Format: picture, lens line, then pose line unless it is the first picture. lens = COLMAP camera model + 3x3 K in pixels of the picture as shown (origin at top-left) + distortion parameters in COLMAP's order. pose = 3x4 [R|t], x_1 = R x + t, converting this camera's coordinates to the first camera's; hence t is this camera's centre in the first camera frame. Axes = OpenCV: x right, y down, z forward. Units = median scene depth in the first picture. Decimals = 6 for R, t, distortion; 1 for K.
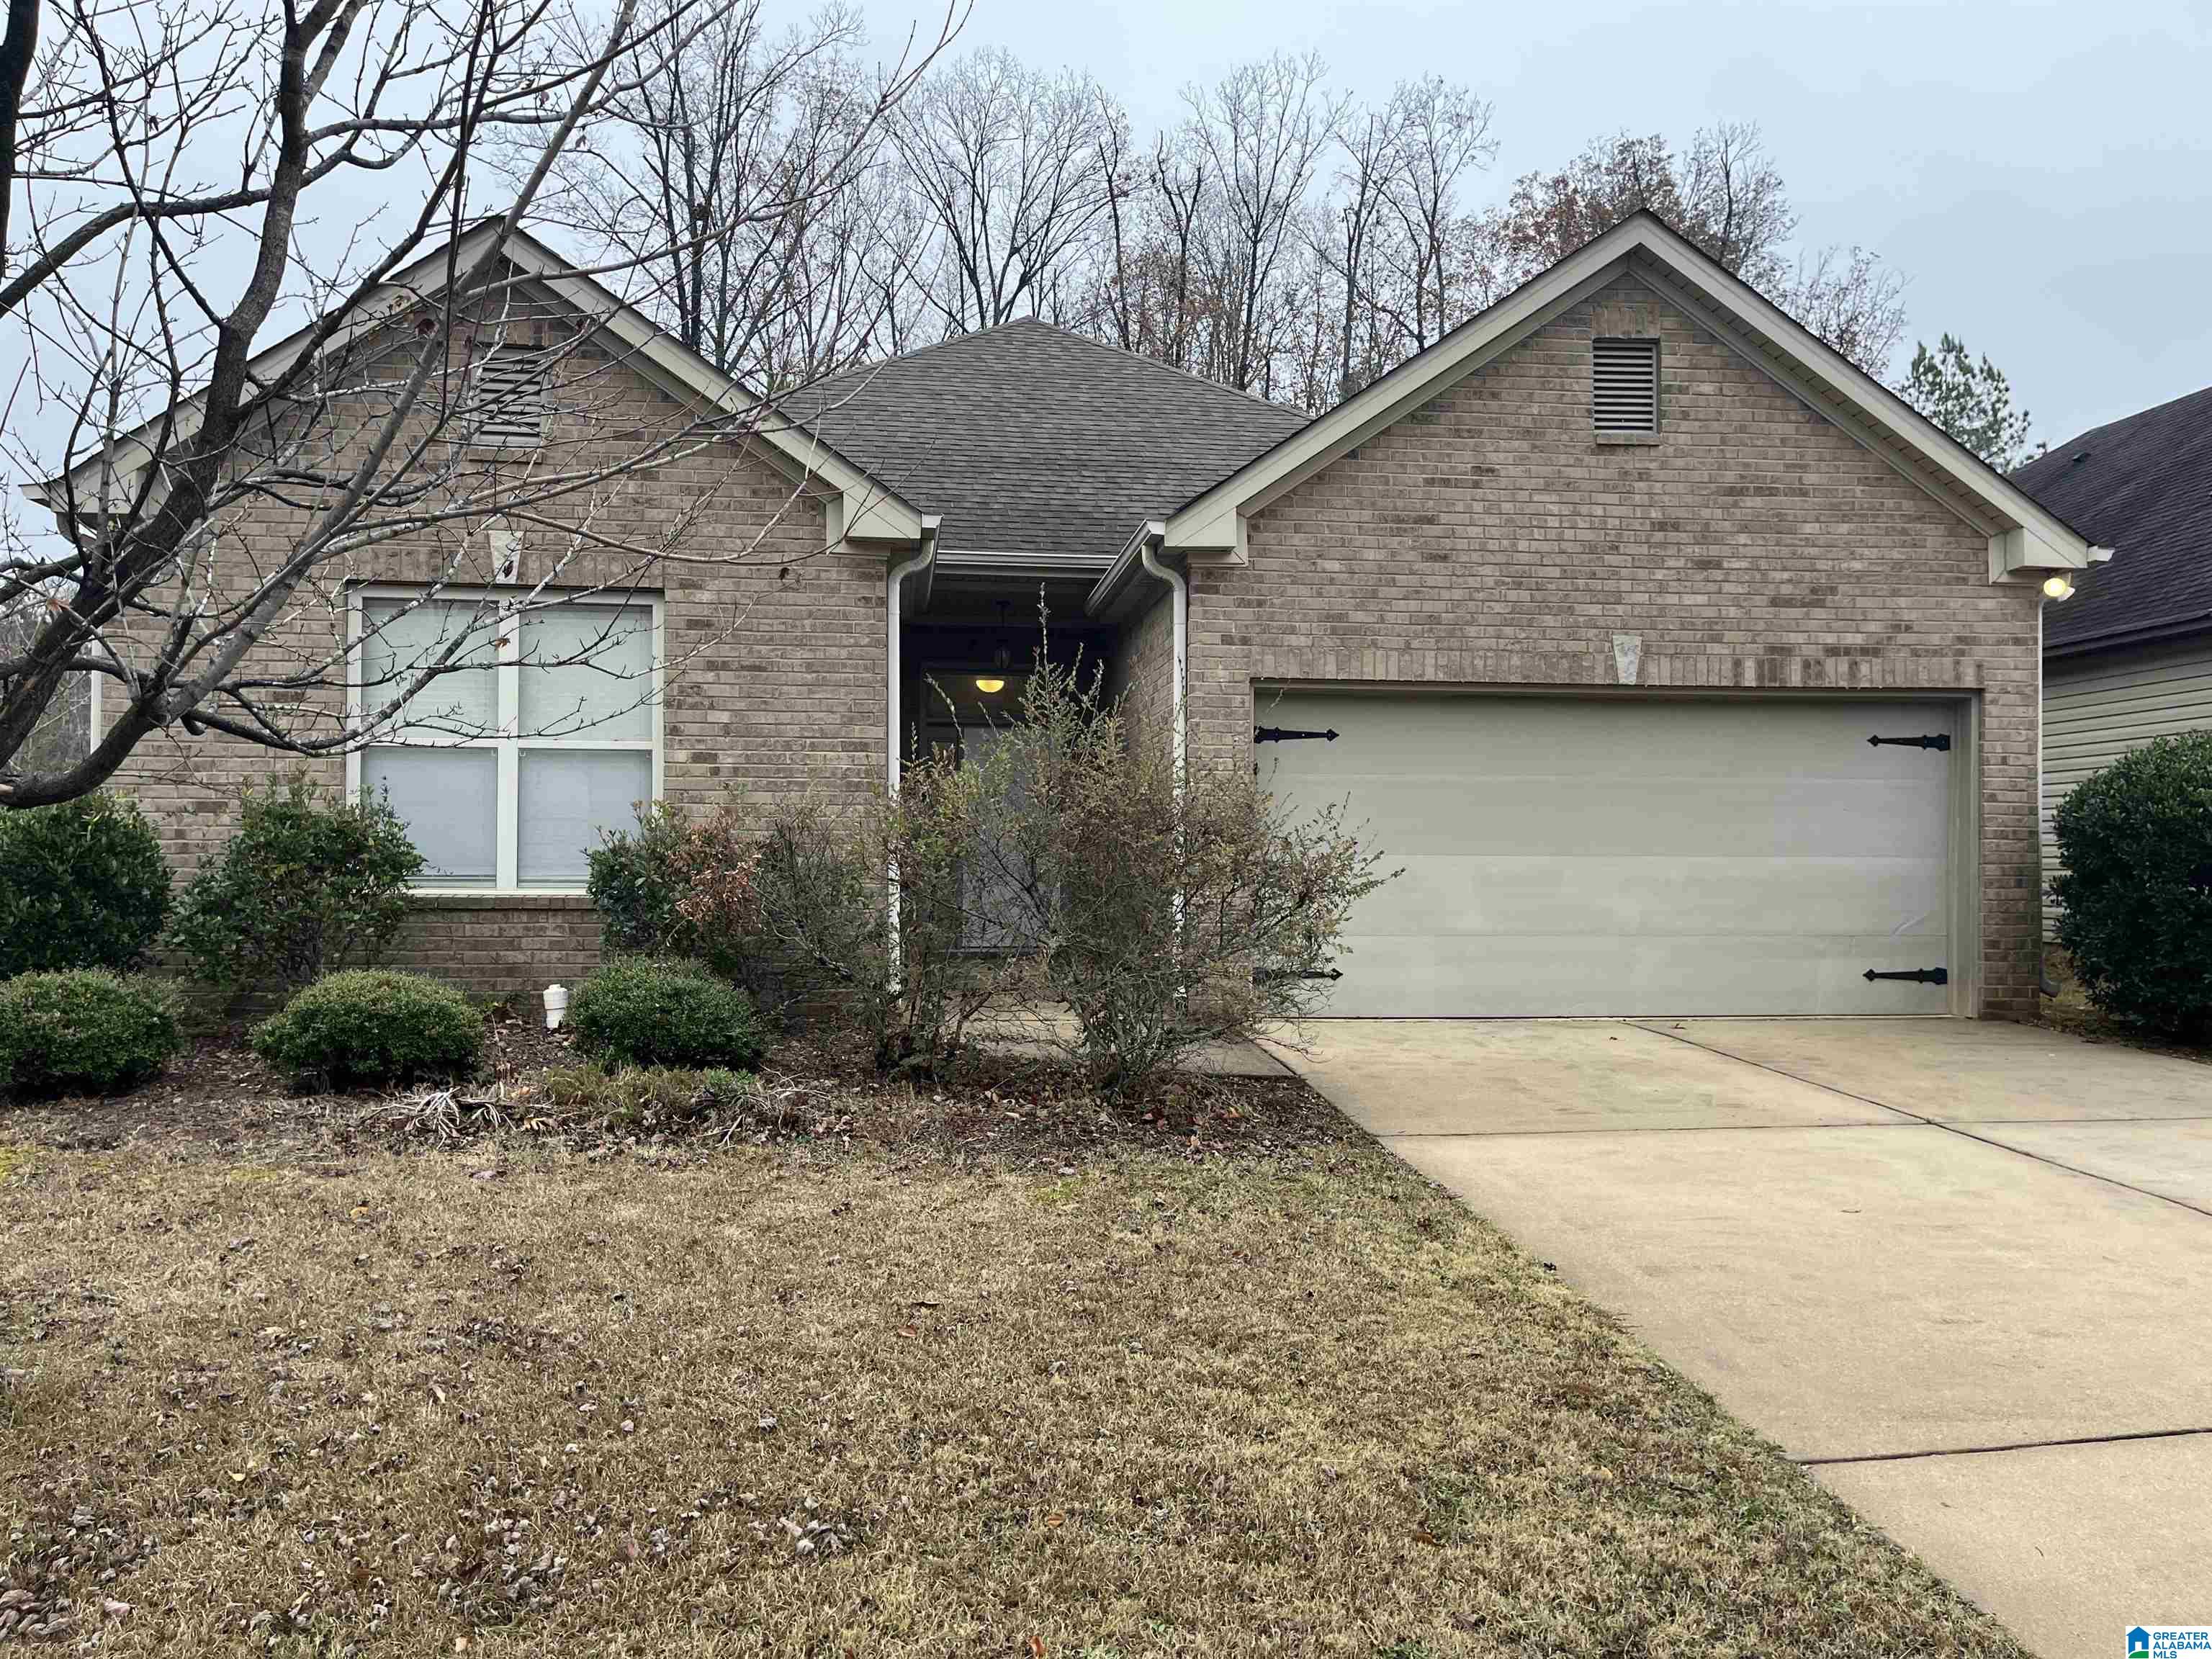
lens RADIAL K [[1596.6, 0, 1096.7], [0, 1596.6, 875.0], [0, 0, 1]] dist [0.065667, -0.080150]
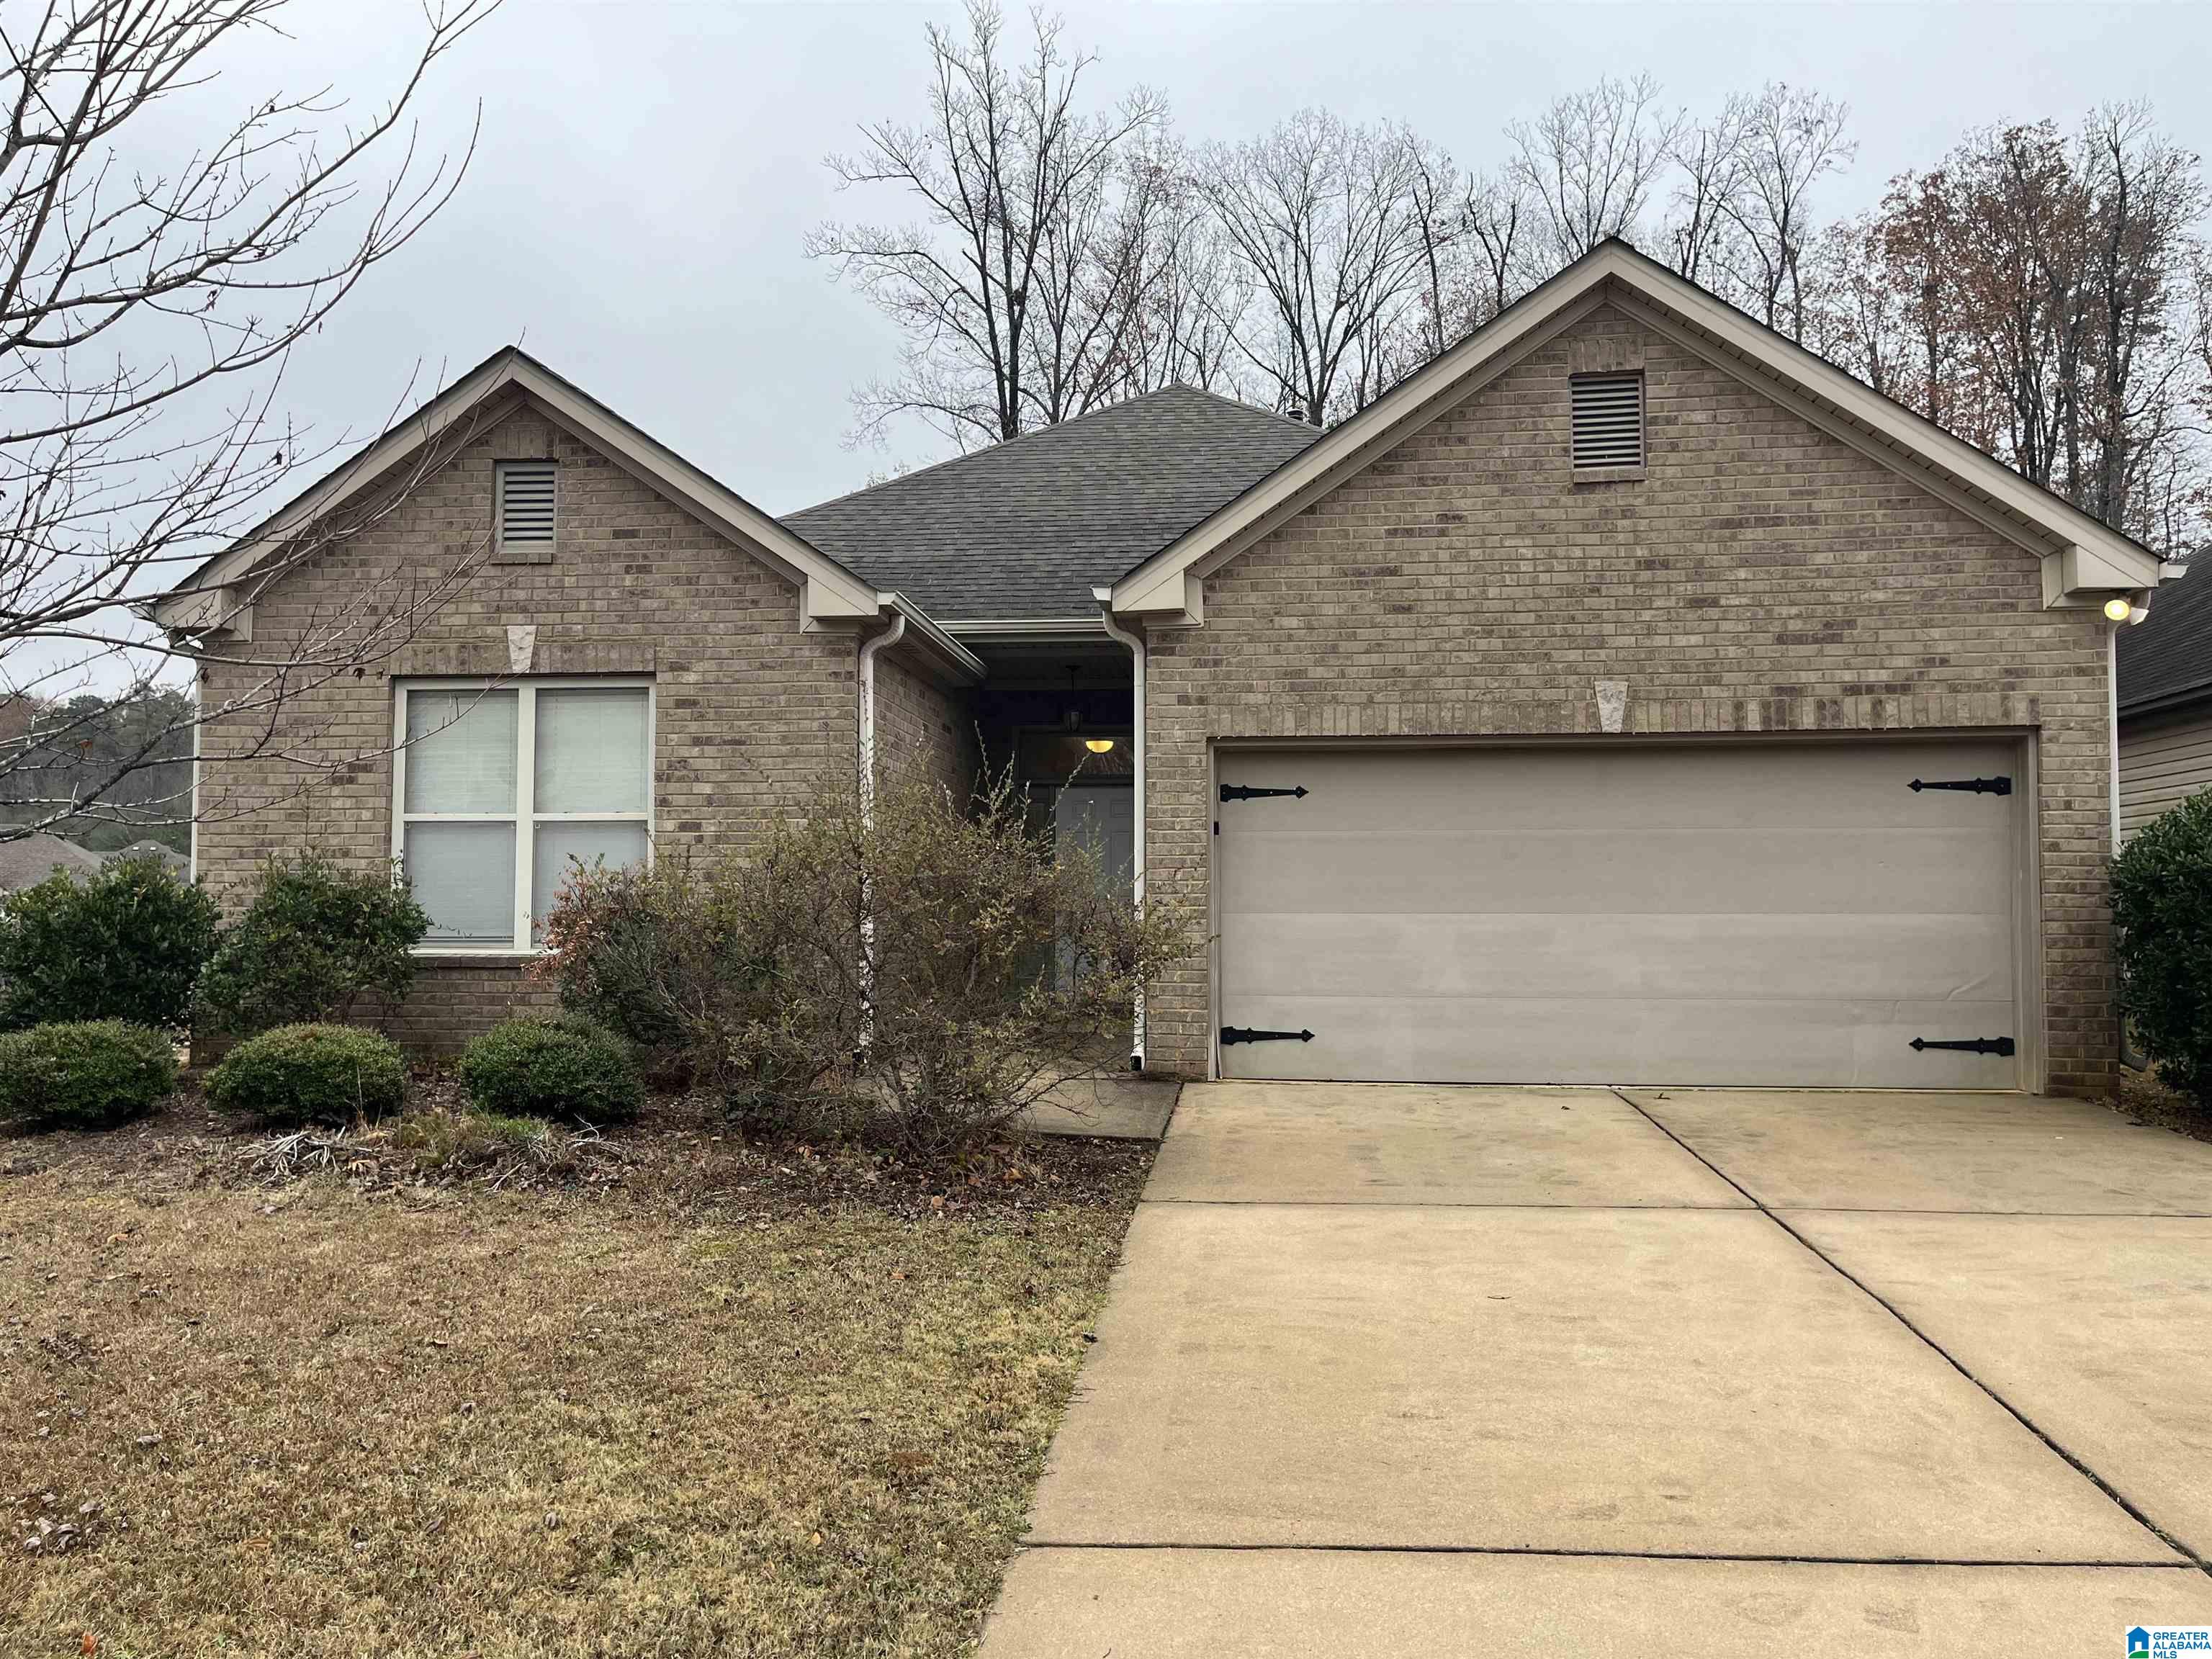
lens RADIAL K [[1596.6, 0, 1096.7], [0, 1596.6, 875.0], [0, 0, 1]] dist [0.065667, -0.080150]
pose [[0.975114, -0.009949, -0.221482, 0.243356], [0.002773, 0.999462, -0.032688, -0.004613], [0.221688, 0.031260, 0.974617, 0.013174]]
